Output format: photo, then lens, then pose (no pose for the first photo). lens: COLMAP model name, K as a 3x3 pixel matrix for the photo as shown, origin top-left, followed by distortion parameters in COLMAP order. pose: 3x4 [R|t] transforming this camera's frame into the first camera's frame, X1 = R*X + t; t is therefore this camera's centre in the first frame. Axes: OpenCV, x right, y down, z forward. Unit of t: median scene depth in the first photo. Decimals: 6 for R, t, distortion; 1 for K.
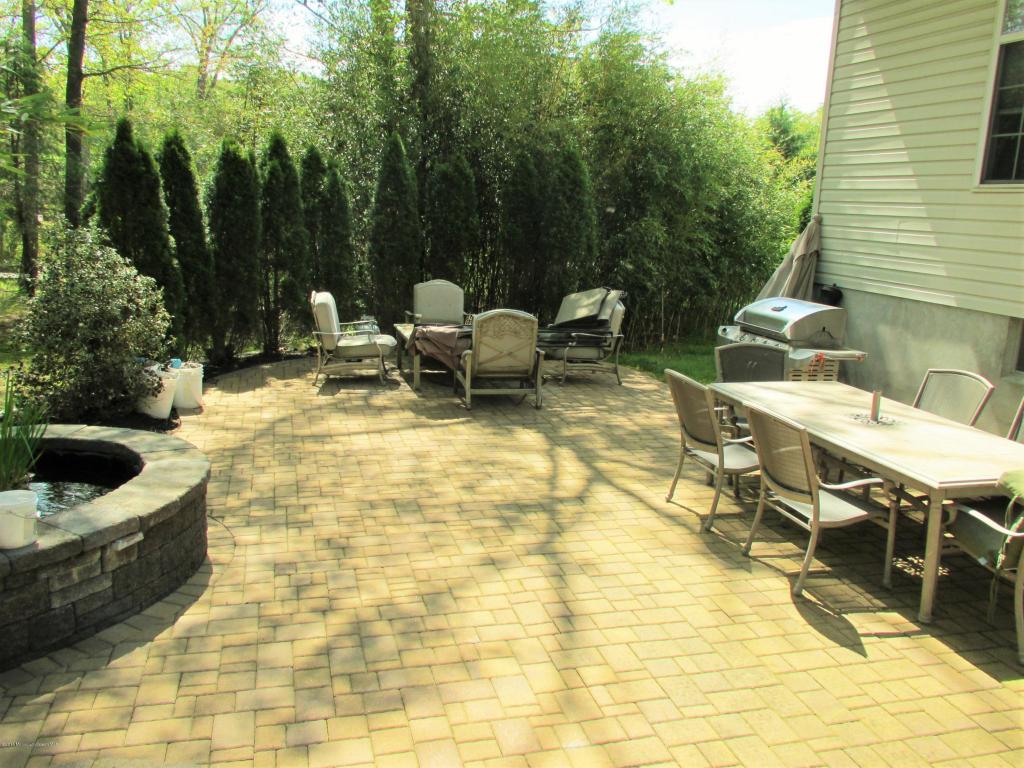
lens RADIAL K [[873.5, 0, 512.0], [0, 873.5, 384.0], [0, 0, 1]] dist [-0.008979, 0.000432]
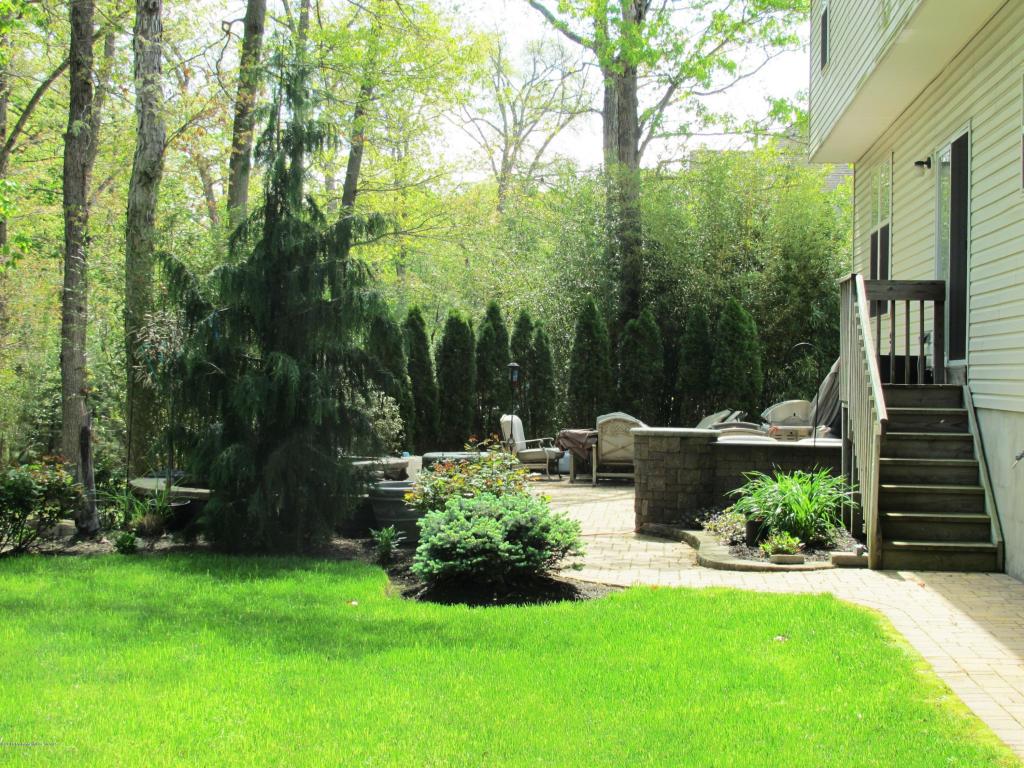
lens RADIAL K [[1803.1, 0, 512.0], [0, 1803.1, 384.0], [0, 0, 1]] dist [-0.003706, -0.002264]
pose [[0.941134, -0.034854, -0.336232, 1.605749], [-0.035838, 0.978776, -0.201774, 0.909593], [0.336129, 0.201947, 0.919910, -3.504300]]
